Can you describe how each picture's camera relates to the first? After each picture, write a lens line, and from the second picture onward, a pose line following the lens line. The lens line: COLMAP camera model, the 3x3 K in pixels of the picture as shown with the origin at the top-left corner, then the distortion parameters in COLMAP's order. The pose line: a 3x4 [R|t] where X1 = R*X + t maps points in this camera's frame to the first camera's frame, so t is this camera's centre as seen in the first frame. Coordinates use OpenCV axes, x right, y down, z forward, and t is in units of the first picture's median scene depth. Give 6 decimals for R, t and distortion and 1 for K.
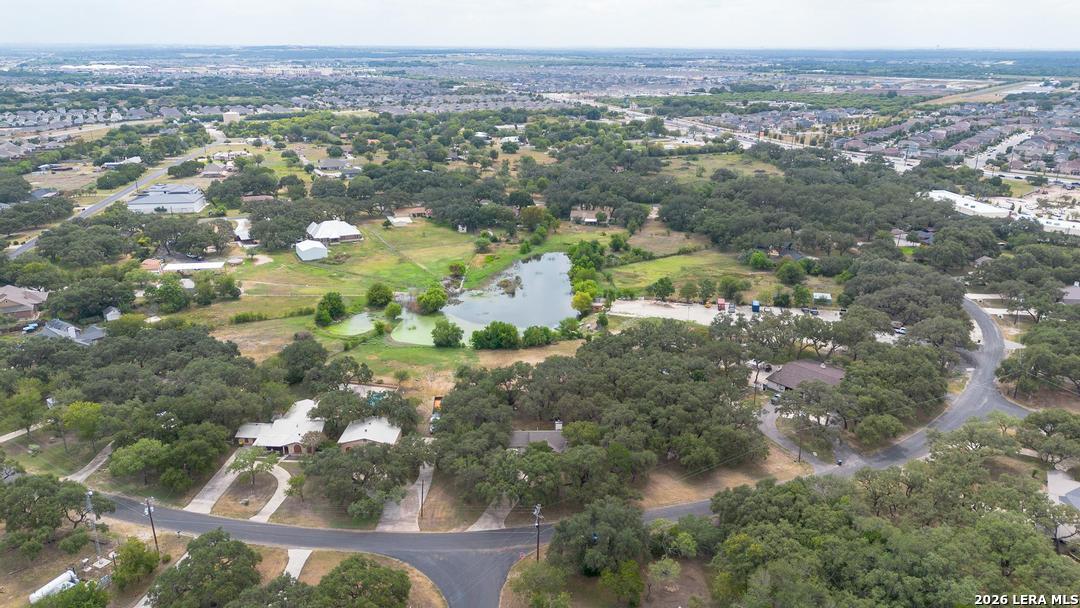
lens RADIAL K [[772.8, 0, 537.0], [0, 772.8, 306.3], [0, 0, 1]] dist [0.049102, -0.060254]
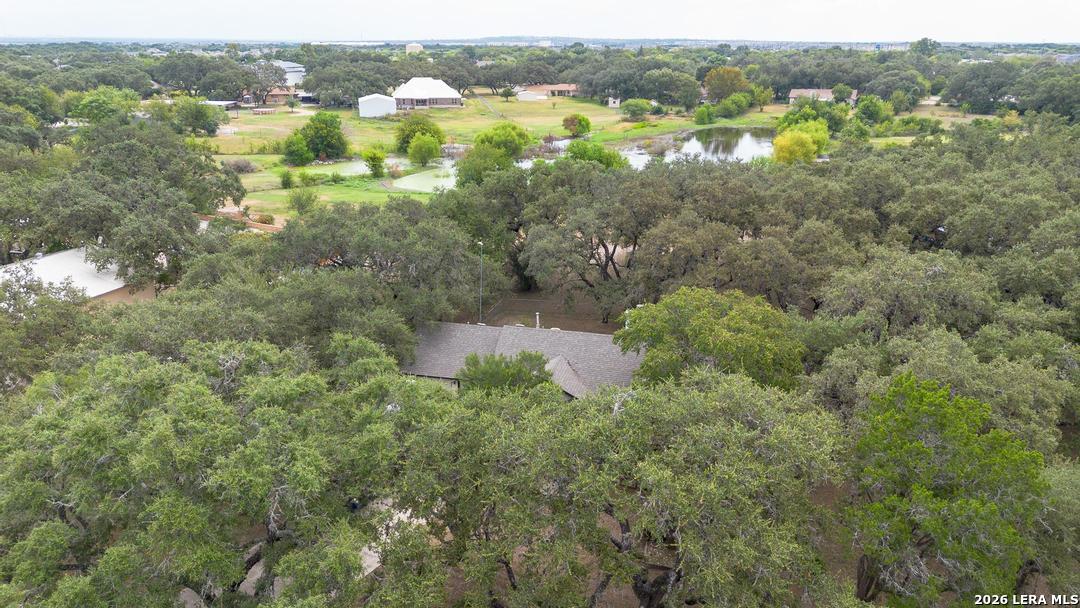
lens RADIAL K [[772.8, 0, 539.3], [0, 772.8, 308.3], [0, 0, 1]] dist [0.049102, -0.060254]
pose [[0.961574, 0.090572, -0.259176, 0.030639], [-0.089291, 0.995865, 0.016734, 0.072488], [0.259619, 0.007051, 0.965685, 0.365324]]
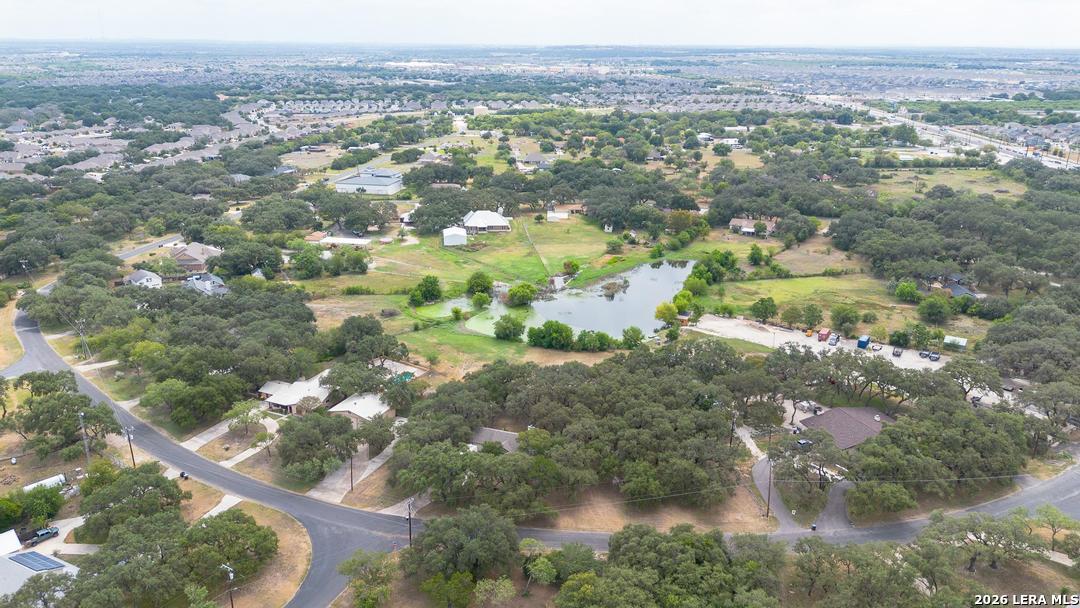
lens RADIAL K [[772.8, 0, 535.2], [0, 772.8, 302.3], [0, 0, 1]] dist [0.049102, -0.060254]
pose [[0.934127, 0.114577, -0.338053, 0.170184], [-0.115856, 0.993130, 0.016463, -0.011678], [0.337617, 0.023787, 0.940983, 0.037010]]
